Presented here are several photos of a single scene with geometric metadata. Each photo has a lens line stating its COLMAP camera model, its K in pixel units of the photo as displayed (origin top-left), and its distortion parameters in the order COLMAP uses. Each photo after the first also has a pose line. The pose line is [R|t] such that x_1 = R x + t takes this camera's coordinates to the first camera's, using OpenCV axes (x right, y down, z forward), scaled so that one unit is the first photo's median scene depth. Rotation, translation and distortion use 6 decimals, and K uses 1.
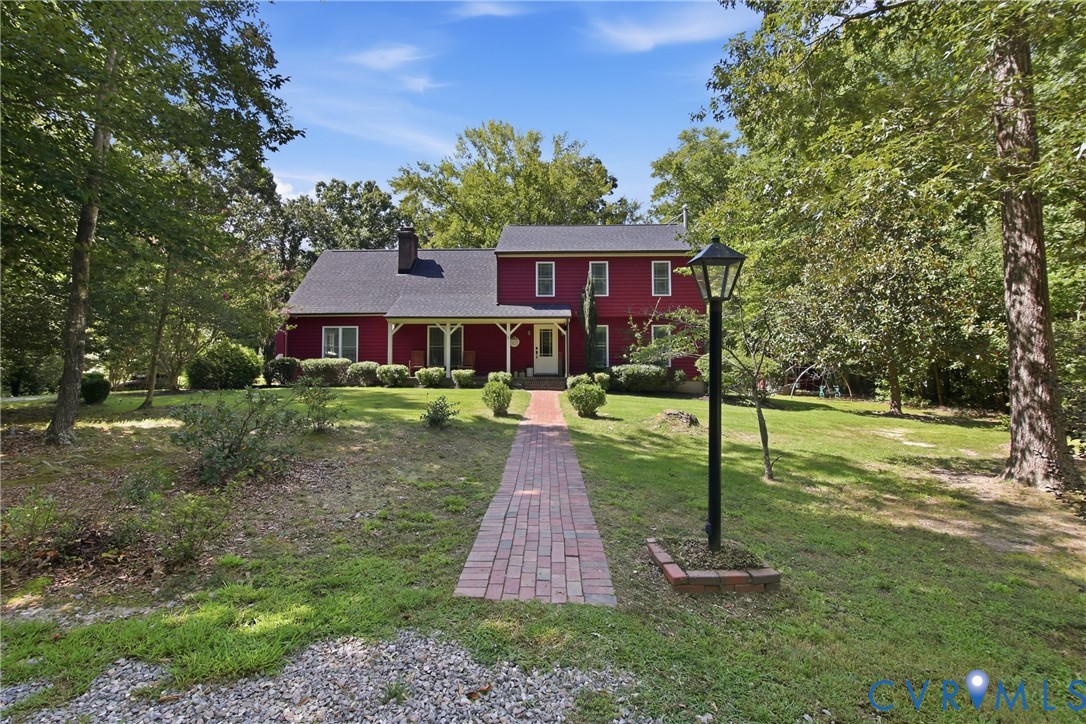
lens RADIAL K [[510.1, 0, 540.1], [0, 510.1, 362.3], [0, 0, 1]] dist [-0.000748, -0.000352]
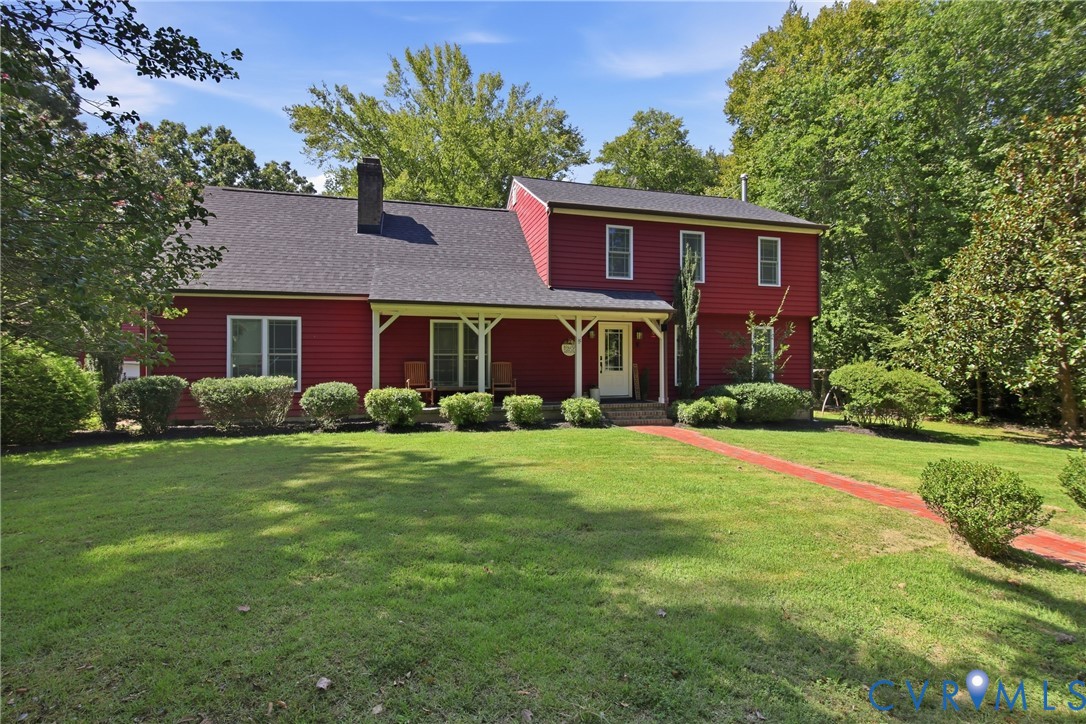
lens RADIAL K [[510.1, 0, 546.5], [0, 510.1, 363.3], [0, 0, 1]] dist [-0.000748, -0.000352]
pose [[0.957146, 0.000548, 0.289606, -0.269379], [0.000029, 0.999998, -0.001989, -0.019961], [-0.289606, 0.001912, 0.957144, 0.402796]]
